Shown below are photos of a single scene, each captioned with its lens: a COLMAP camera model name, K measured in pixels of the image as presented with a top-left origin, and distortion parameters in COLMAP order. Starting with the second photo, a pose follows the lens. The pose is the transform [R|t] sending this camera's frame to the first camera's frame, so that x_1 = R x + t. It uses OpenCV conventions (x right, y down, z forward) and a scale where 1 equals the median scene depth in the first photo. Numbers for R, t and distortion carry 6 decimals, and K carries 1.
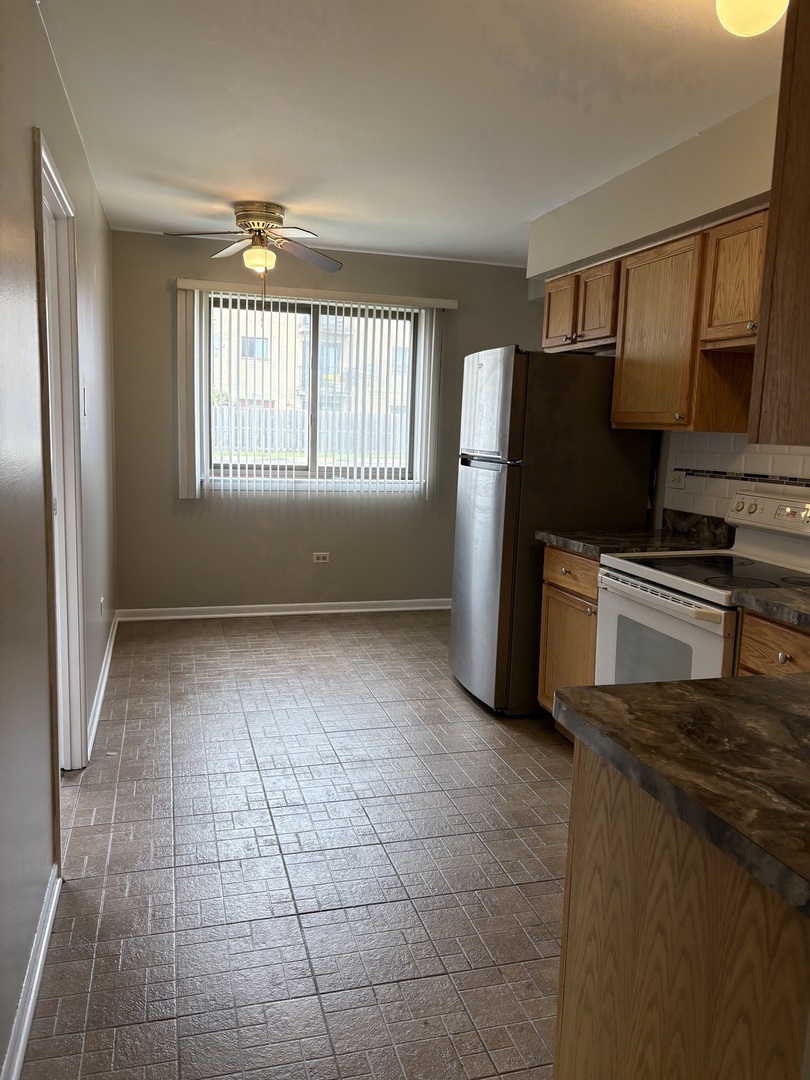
lens RADIAL K [[812.5, 0, 401.5], [0, 812.5, 543.2], [0, 0, 1]] dist [0.032347, -0.034377]
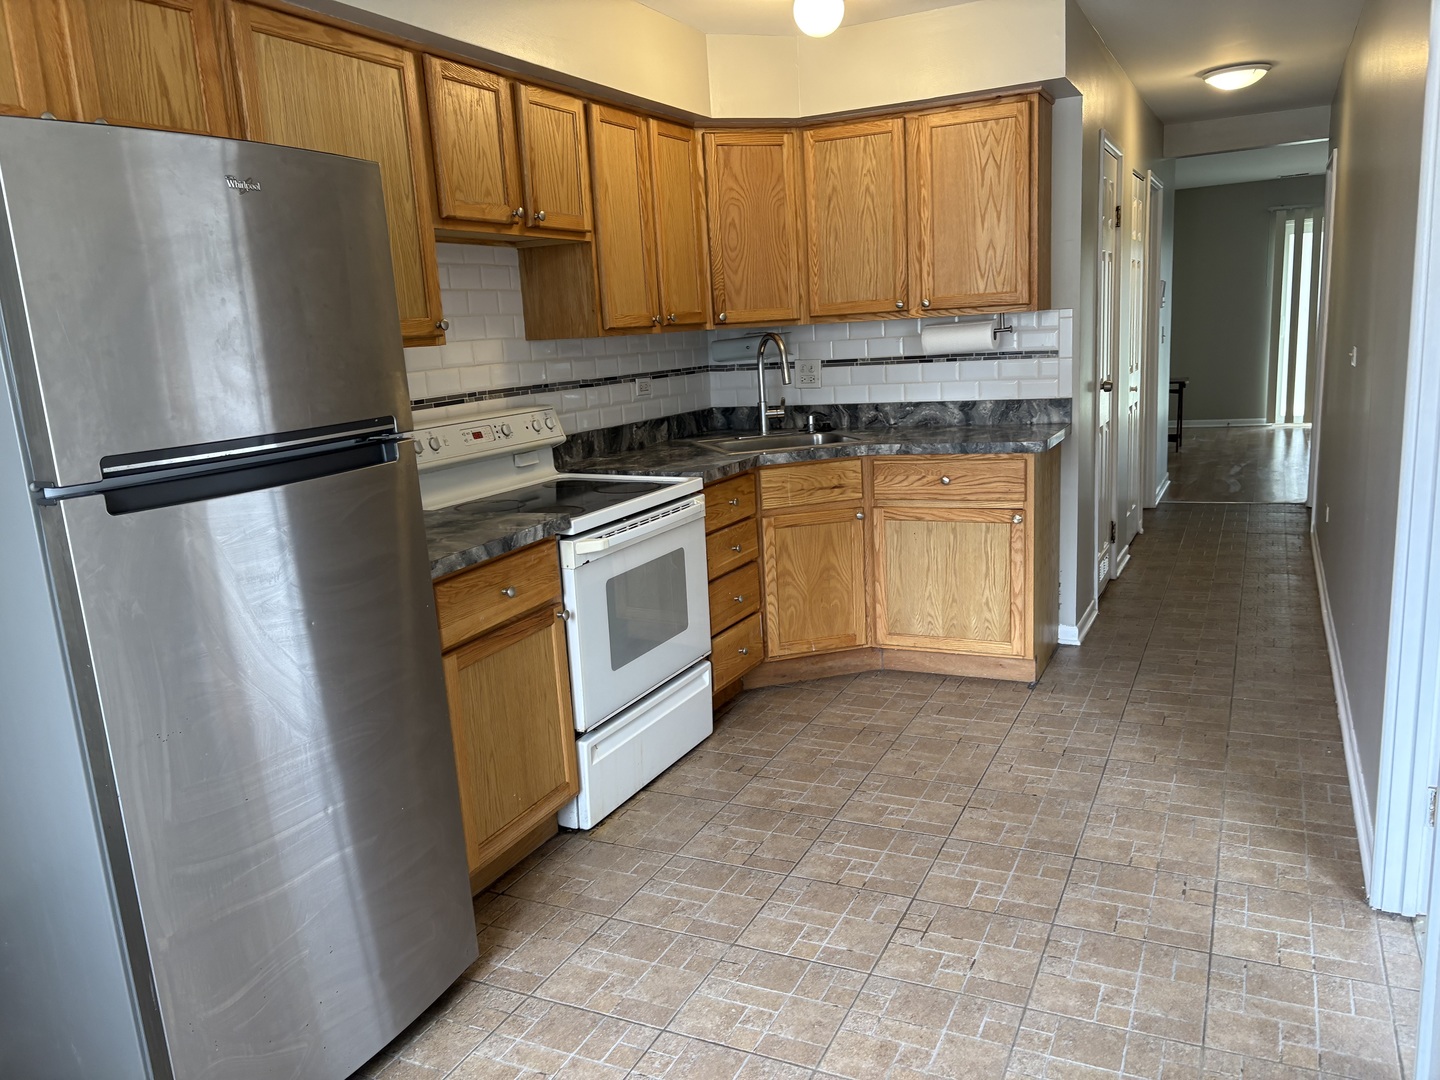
lens RADIAL K [[1083.3, 0, 720.5], [0, 1083.3, 545.0], [0, 0, 1]] dist [0.032347, -0.034377]
pose [[-0.744166, -0.122520, 0.656662, -0.473309], [0.131373, 0.936994, 0.323704, -0.257844], [-0.654949, 0.327157, -0.681183, 1.603113]]
